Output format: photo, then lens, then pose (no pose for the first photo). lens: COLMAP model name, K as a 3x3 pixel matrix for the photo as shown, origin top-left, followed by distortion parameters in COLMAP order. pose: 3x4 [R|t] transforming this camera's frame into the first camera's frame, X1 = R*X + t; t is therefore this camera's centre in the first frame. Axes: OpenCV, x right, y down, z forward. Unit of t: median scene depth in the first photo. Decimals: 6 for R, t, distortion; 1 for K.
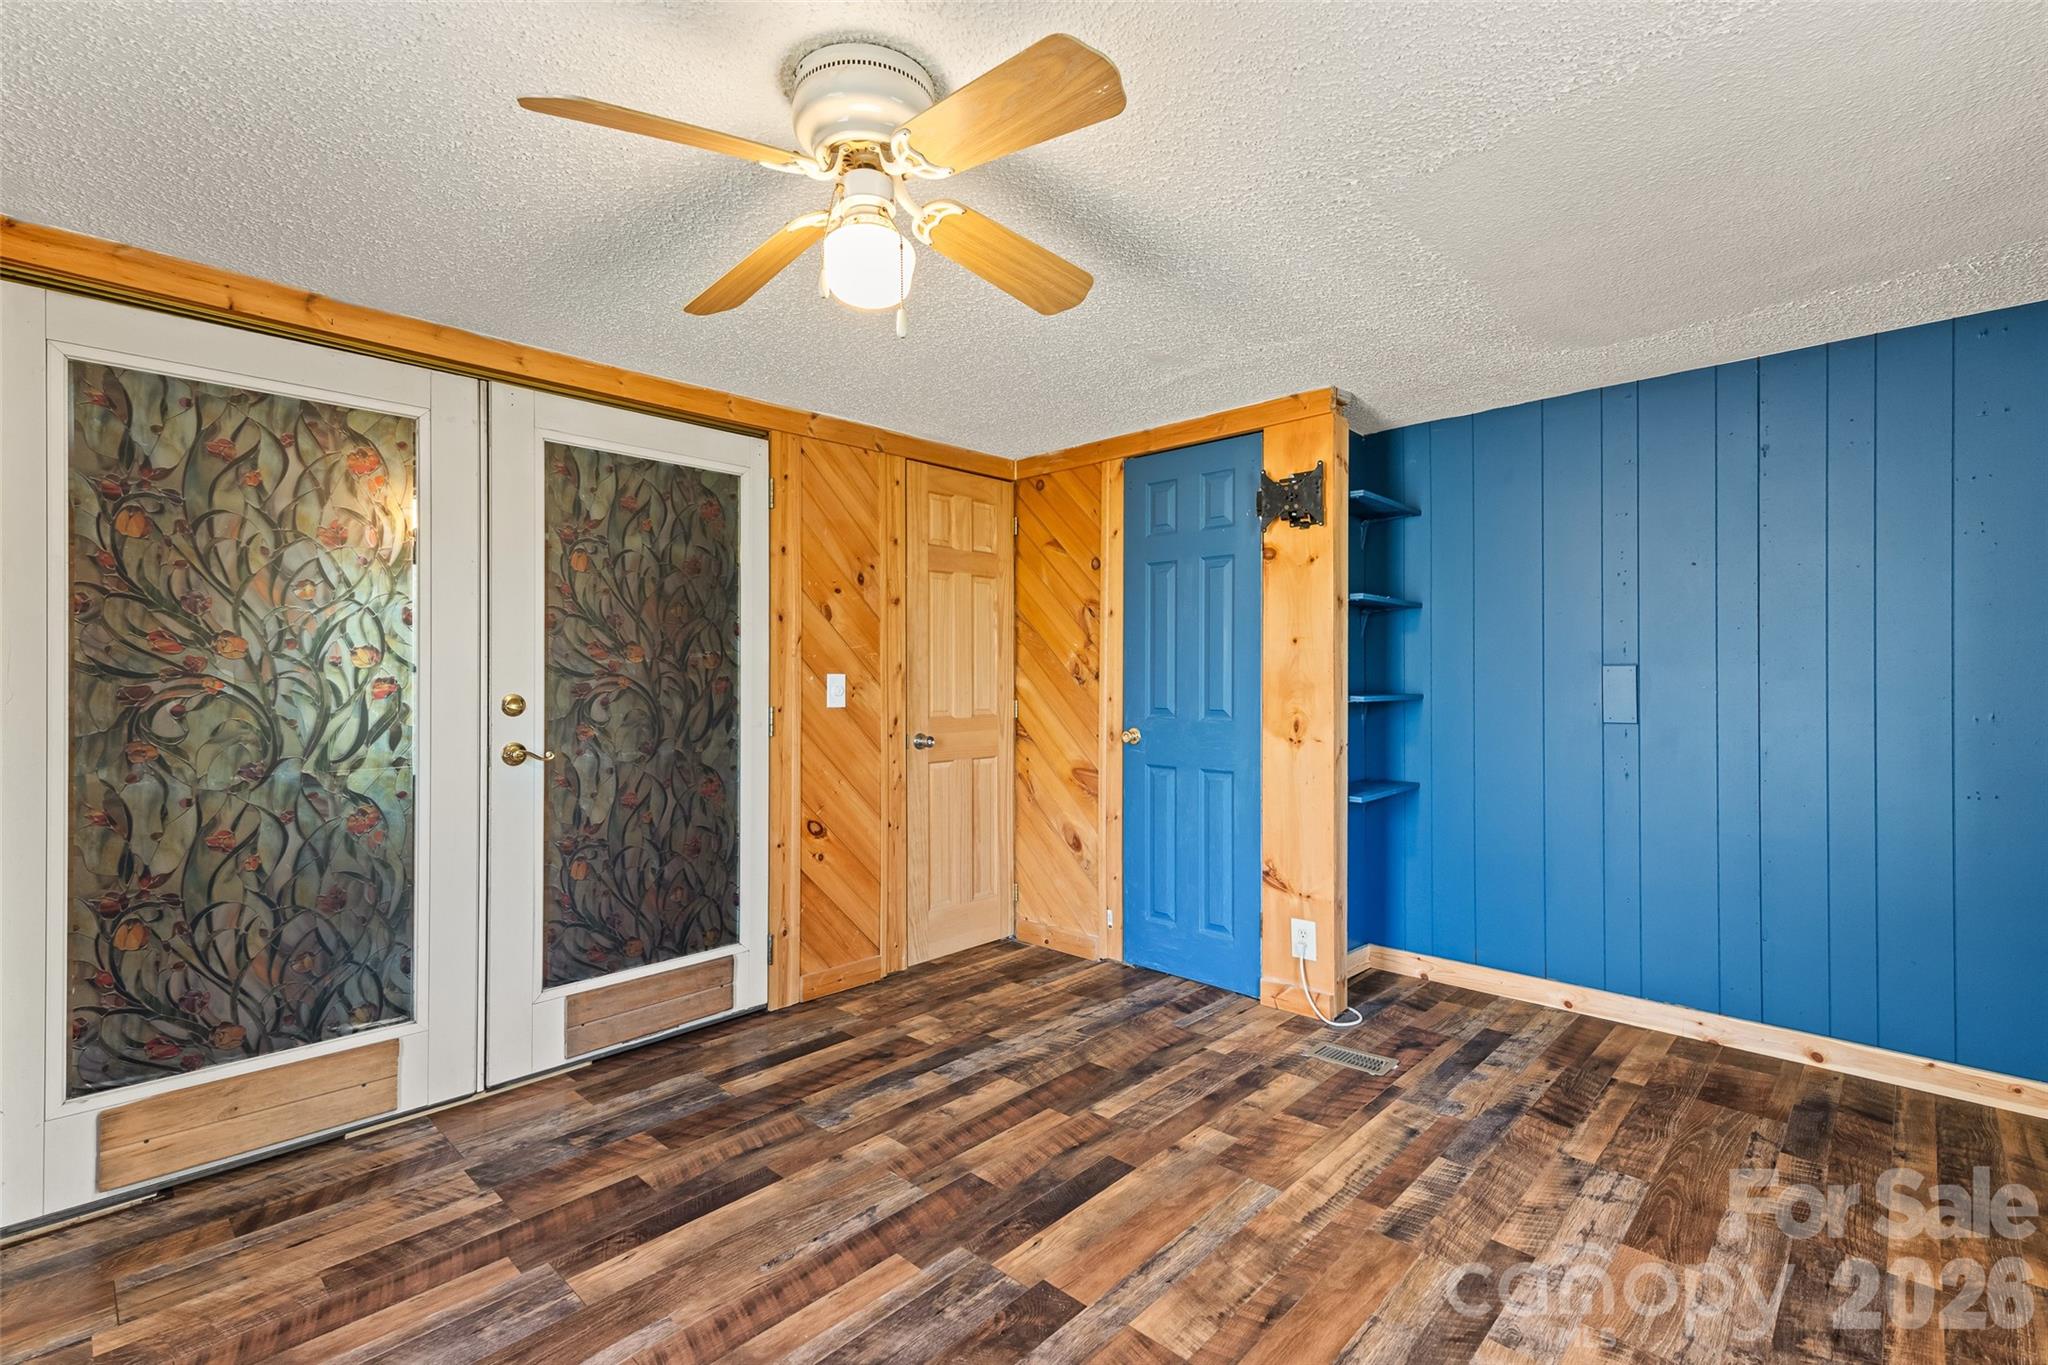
lens RADIAL K [[924.4, 0, 1024.0], [0, 924.4, 682.5], [0, 0, 1]] dist [0.020698, -0.000195]
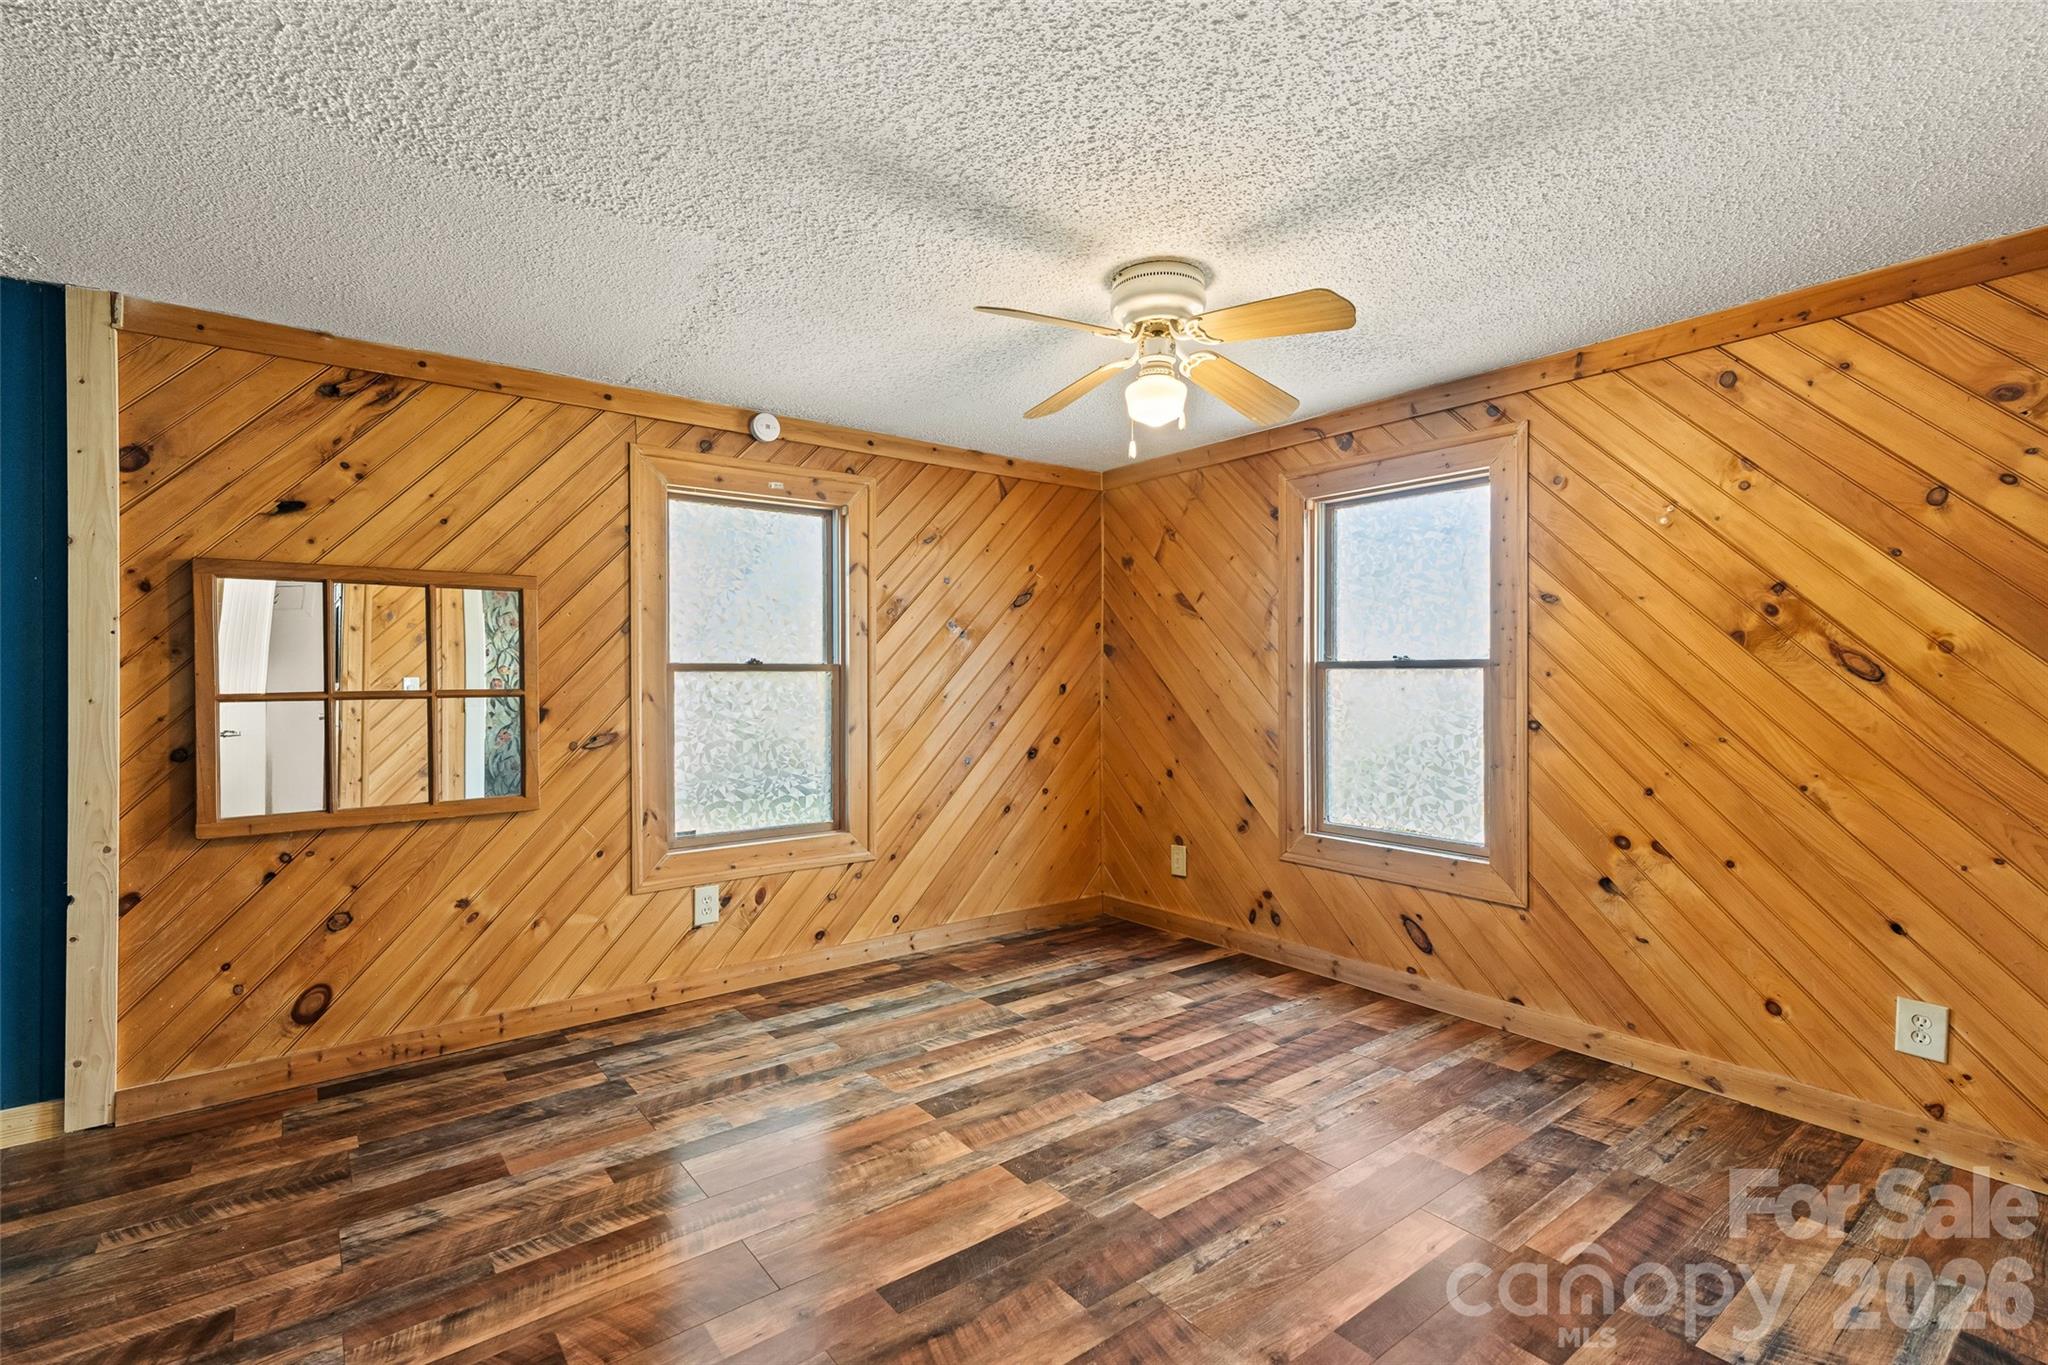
lens RADIAL K [[915.6, 0, 1020.9], [0, 915.6, 675.1], [0, 0, 1]] dist [0.021036, -0.000749]
pose [[-0.988499, 0.004456, 0.151163, -0.135193], [0.004750, 0.999987, 0.001584, -0.000625], [-0.151154, 0.002284, -0.988508, 1.945768]]
